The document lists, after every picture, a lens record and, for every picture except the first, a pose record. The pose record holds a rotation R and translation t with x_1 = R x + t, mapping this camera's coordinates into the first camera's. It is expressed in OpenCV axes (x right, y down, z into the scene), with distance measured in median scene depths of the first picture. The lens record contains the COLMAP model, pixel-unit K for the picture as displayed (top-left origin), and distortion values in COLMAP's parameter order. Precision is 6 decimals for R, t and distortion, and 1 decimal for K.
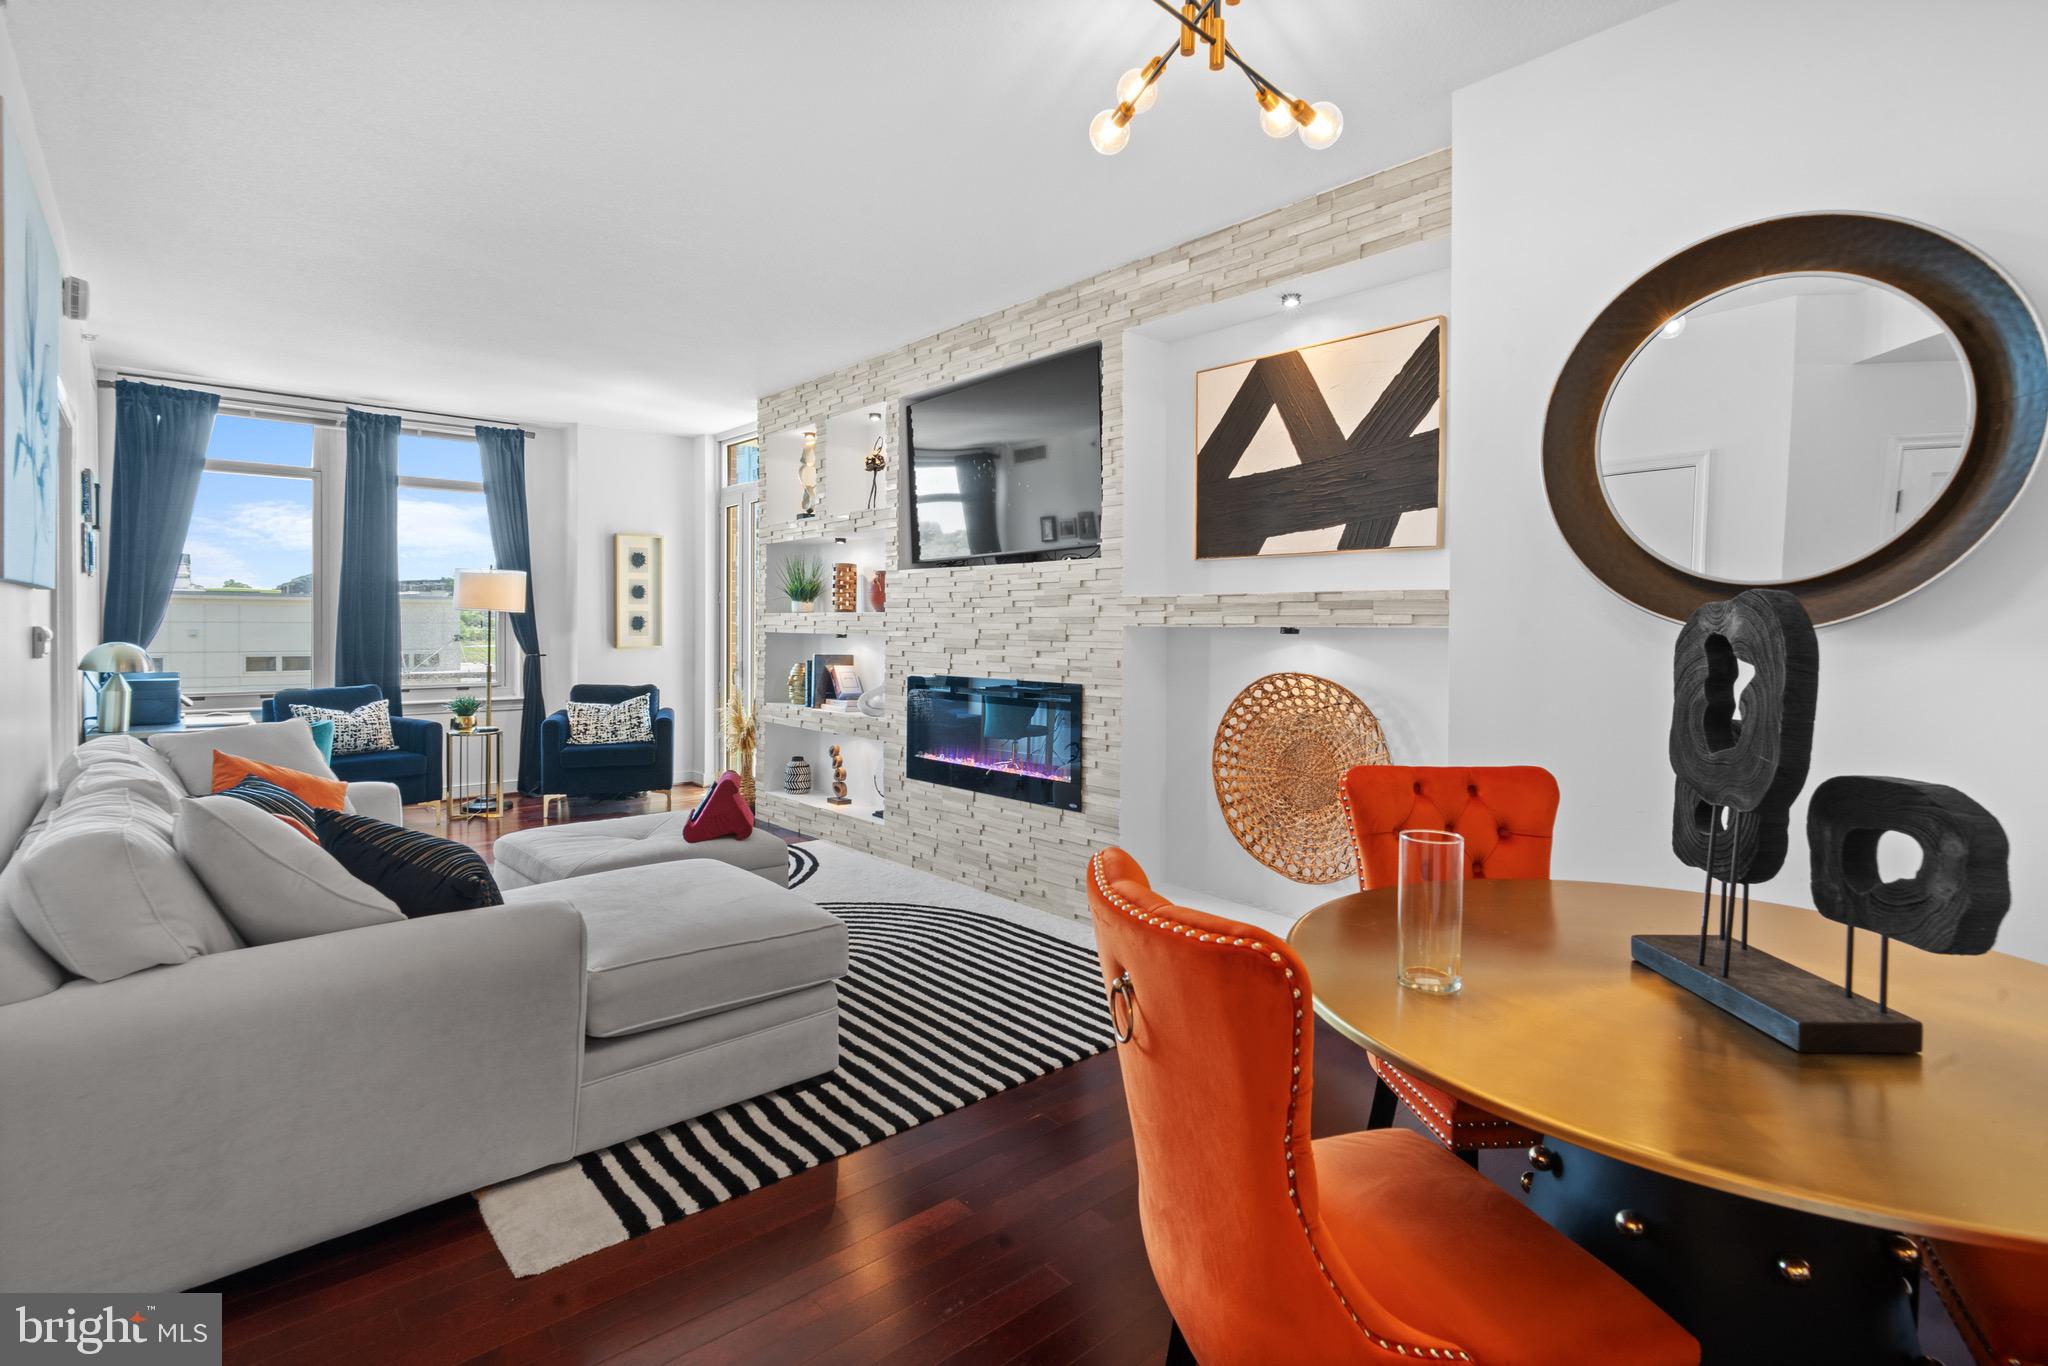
lens RADIAL K [[987.8, 0, 1015.0], [0, 987.8, 637.6], [0, 0, 1]] dist [-0.000157, 0.000426]
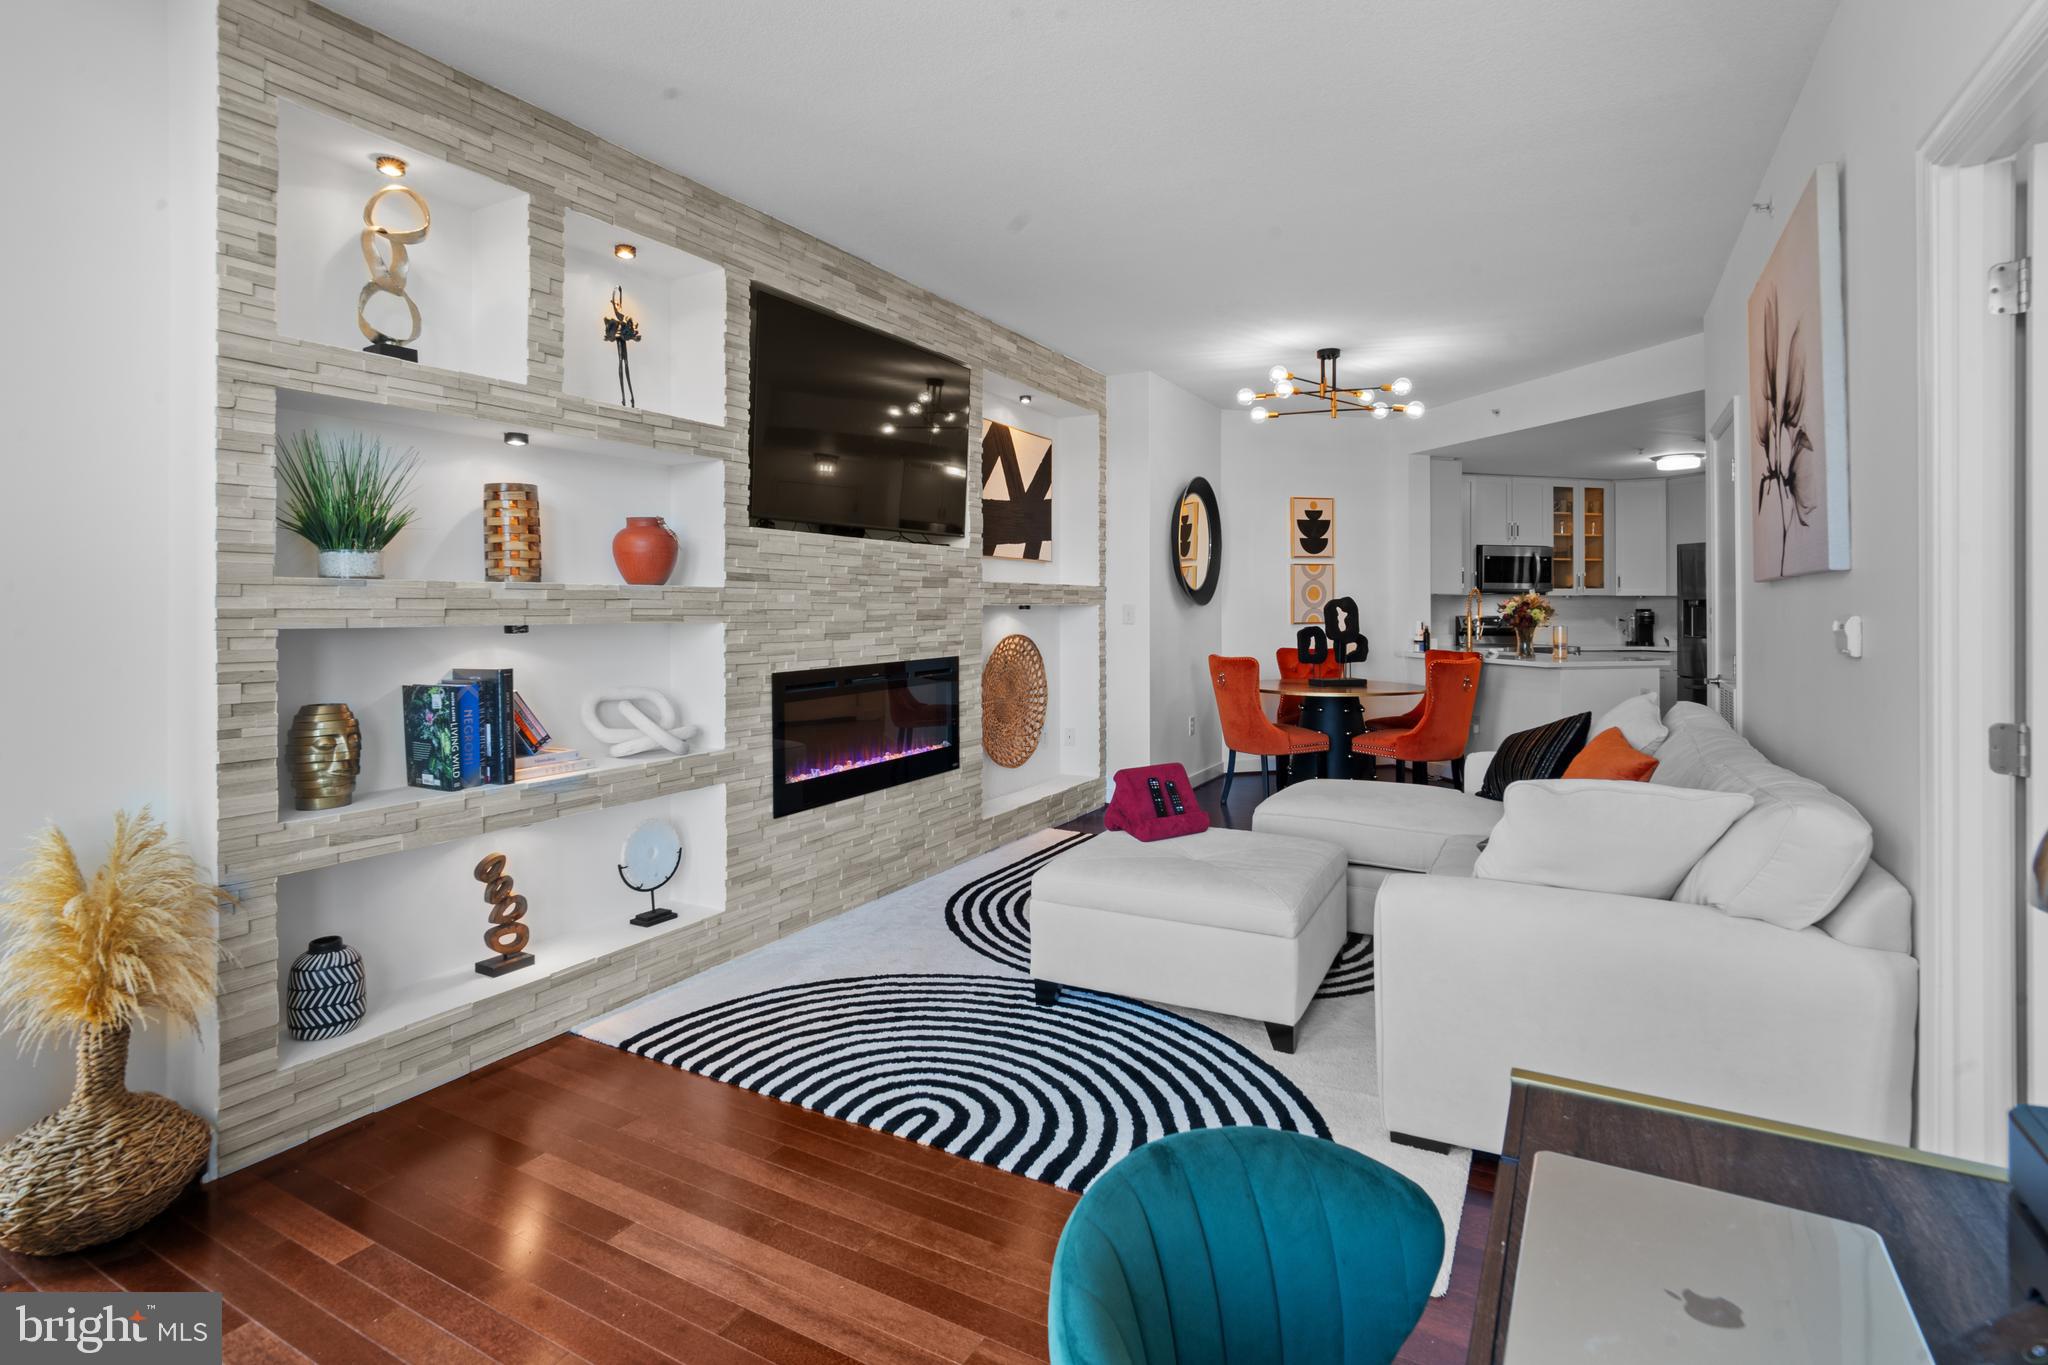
lens RADIAL K [[997.9, 0, 1027.5], [0, 997.9, 592.5], [0, 0, 1]] dist [-0.021013, 0.010318]
pose [[-0.343621, 0.005671, 0.939091, -0.997717], [0.007986, 0.999963, -0.003116, -0.021084], [-0.939075, 0.006429, -0.343654, 1.258267]]
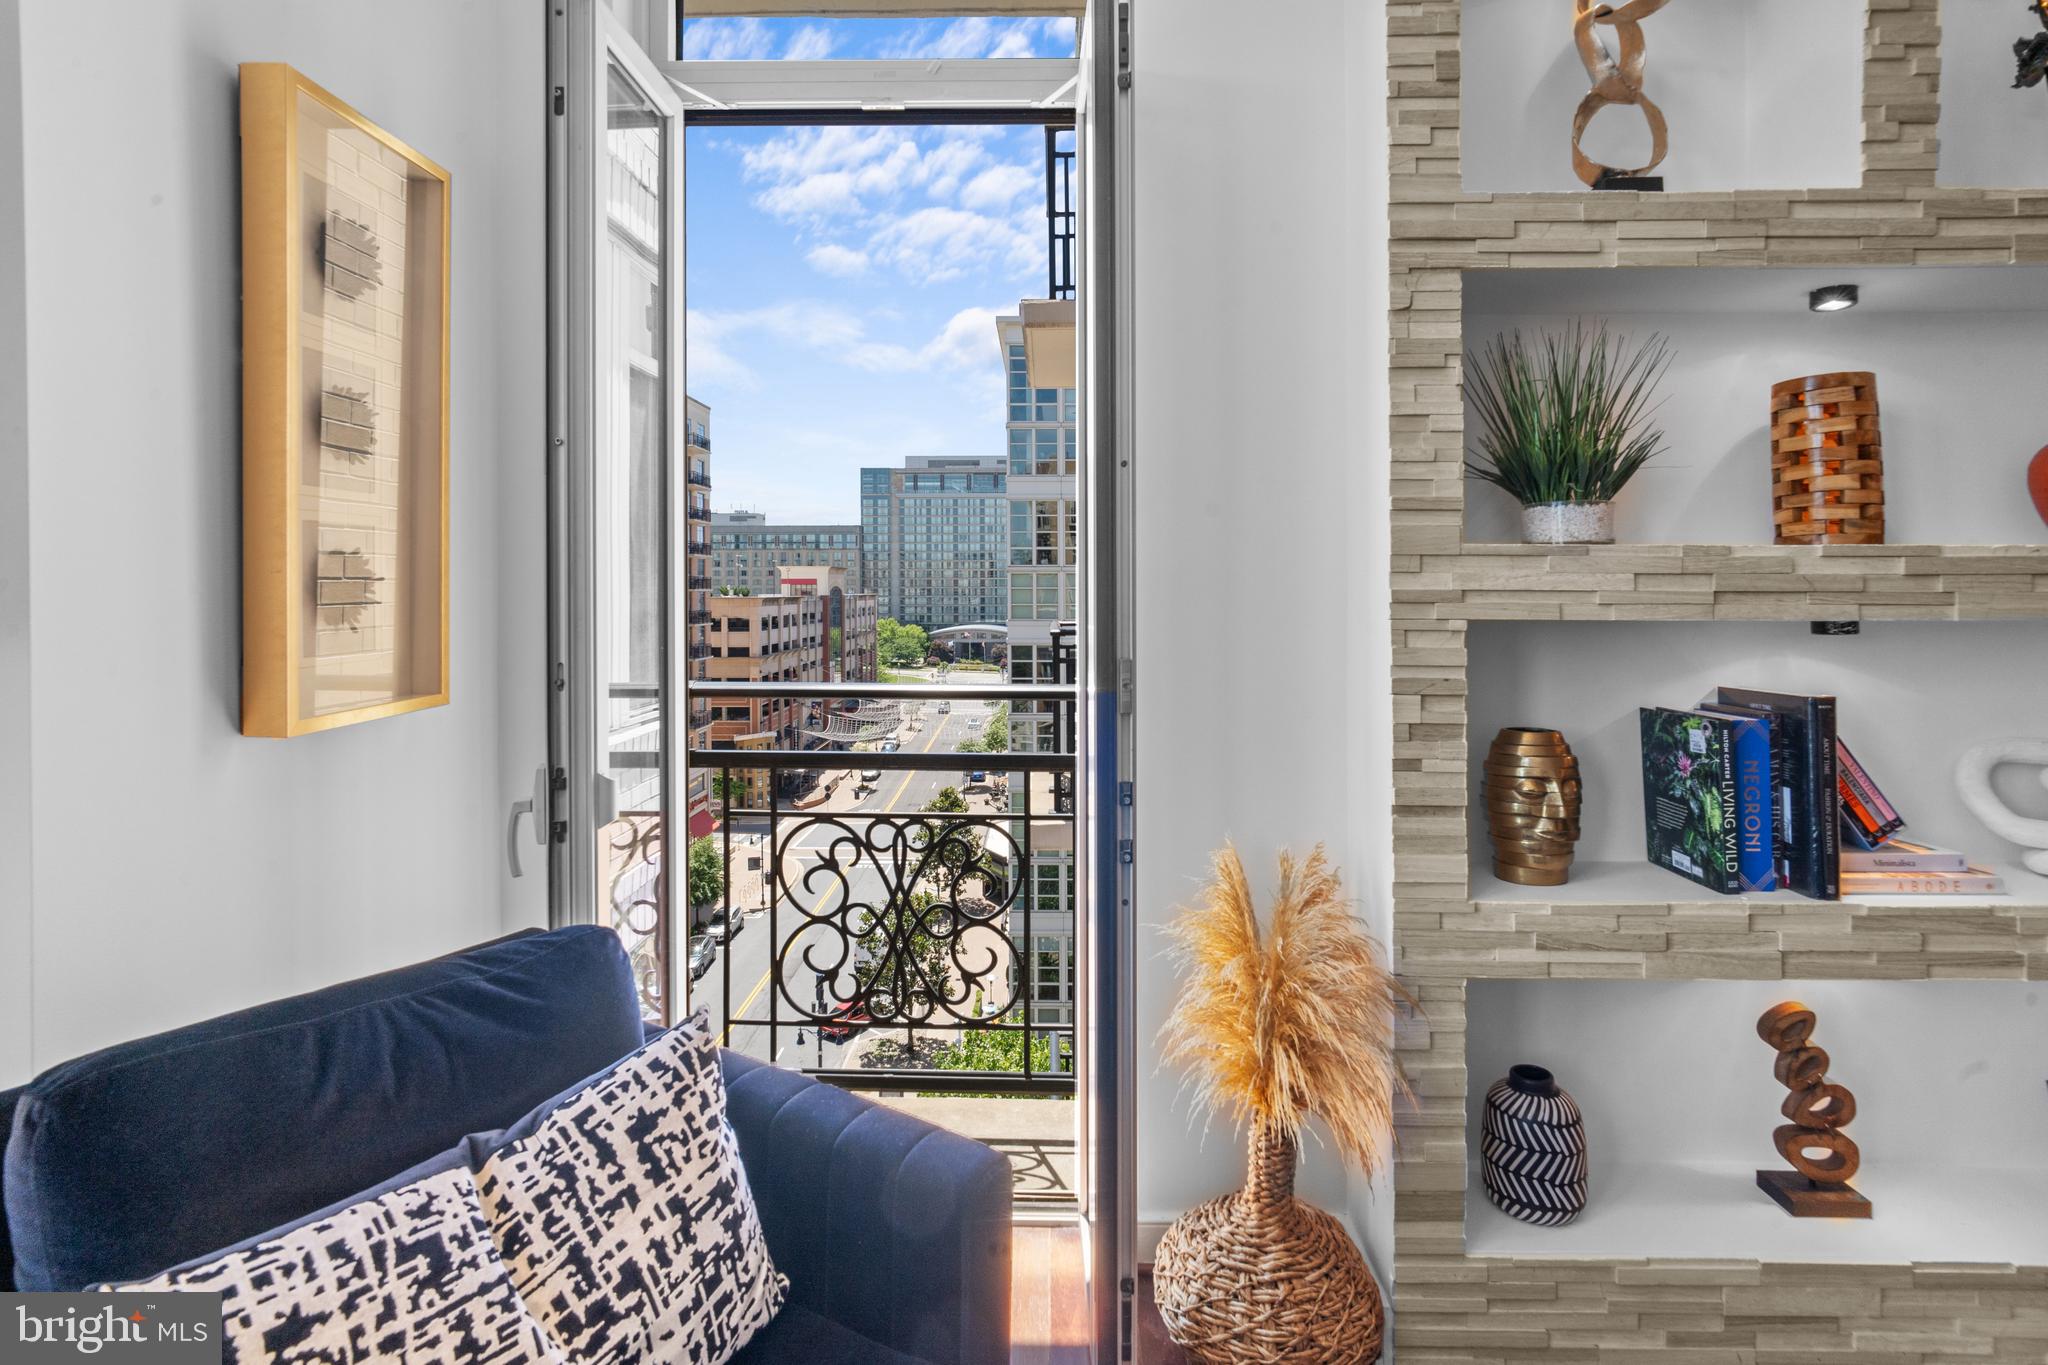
lens RADIAL K [[997.9, 0, 1027.5], [0, 997.9, 592.5], [0, 0, 1]] dist [-0.021013, 0.010318]
pose [[0.676637, -0.008542, 0.736267, -0.746490], [0.011075, 0.999938, 0.001423, -0.018722], [-0.736233, 0.007191, 0.676689, 1.323315]]
